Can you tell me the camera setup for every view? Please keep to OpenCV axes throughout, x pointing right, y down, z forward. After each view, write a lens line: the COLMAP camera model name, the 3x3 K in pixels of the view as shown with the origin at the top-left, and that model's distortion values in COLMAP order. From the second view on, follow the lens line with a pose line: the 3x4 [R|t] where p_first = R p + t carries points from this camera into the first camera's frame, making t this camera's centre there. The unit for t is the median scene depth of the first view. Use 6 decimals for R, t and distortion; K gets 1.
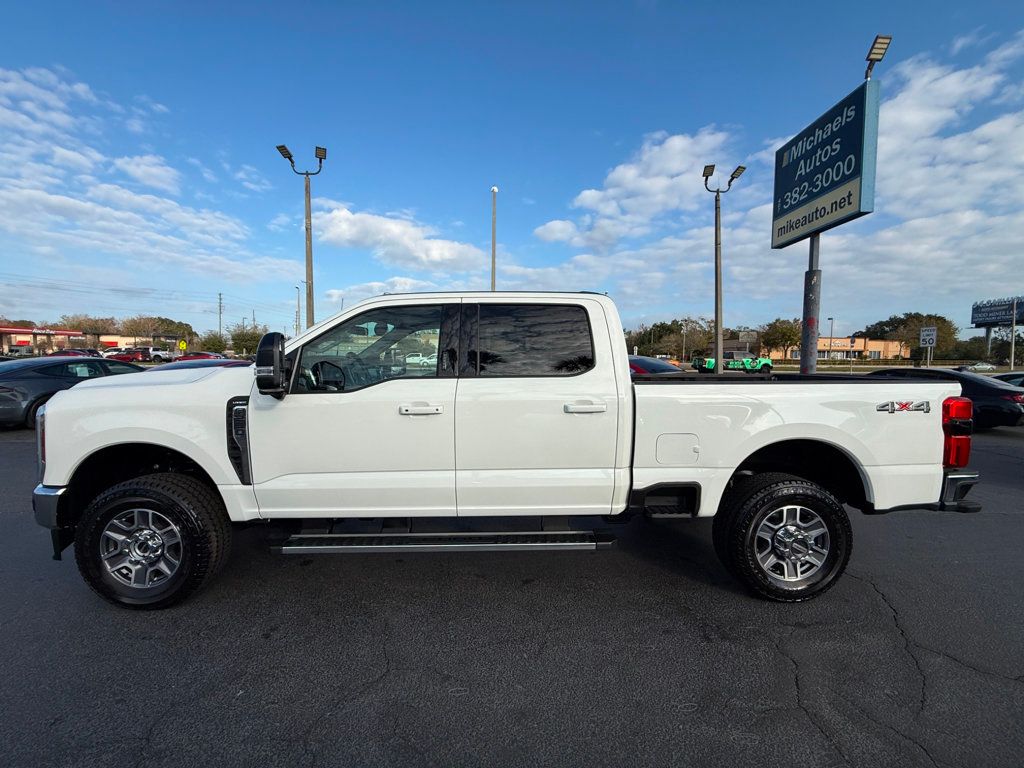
lens RADIAL K [[403.9, 0, 509.0], [0, 403.9, 391.8], [0, 0, 1]] dist [-0.017149, 0.000915]
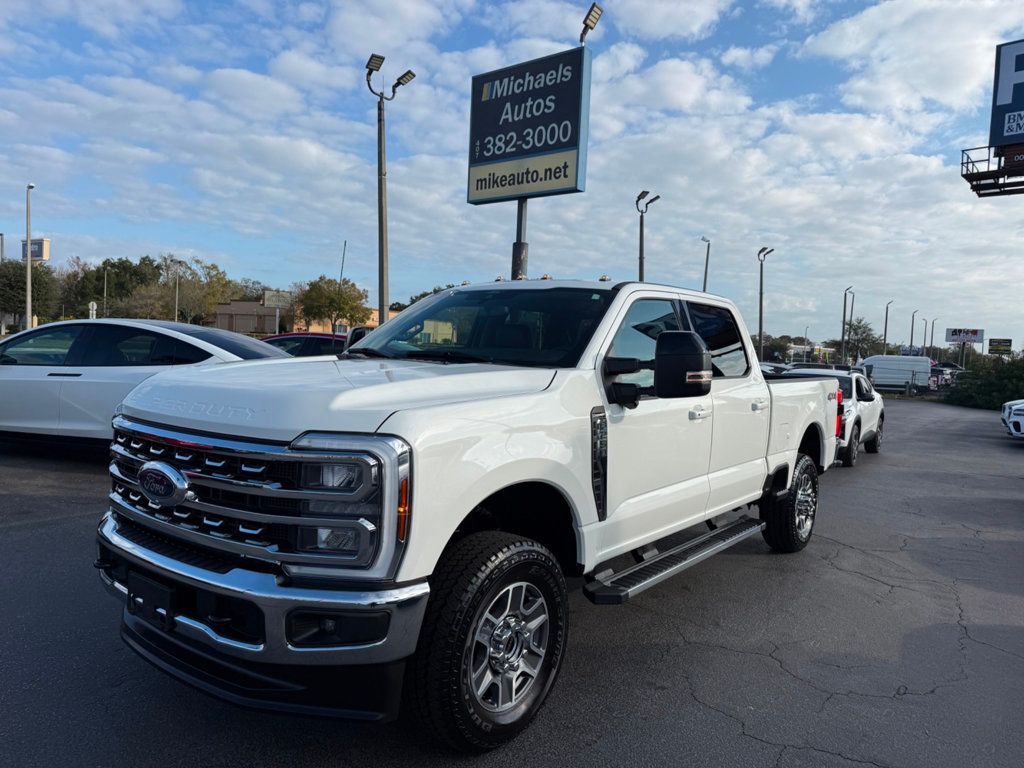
lens RADIAL K [[753.2, 0, 508.9], [0, 753.2, 386.2], [0, 0, 1]] dist [0.043580, -0.033334]
pose [[0.613262, -0.012242, 0.789784, -0.504761], [0.017241, 0.999849, 0.002111, -0.008980], [-0.789691, 0.012322, 0.613381, 0.063287]]
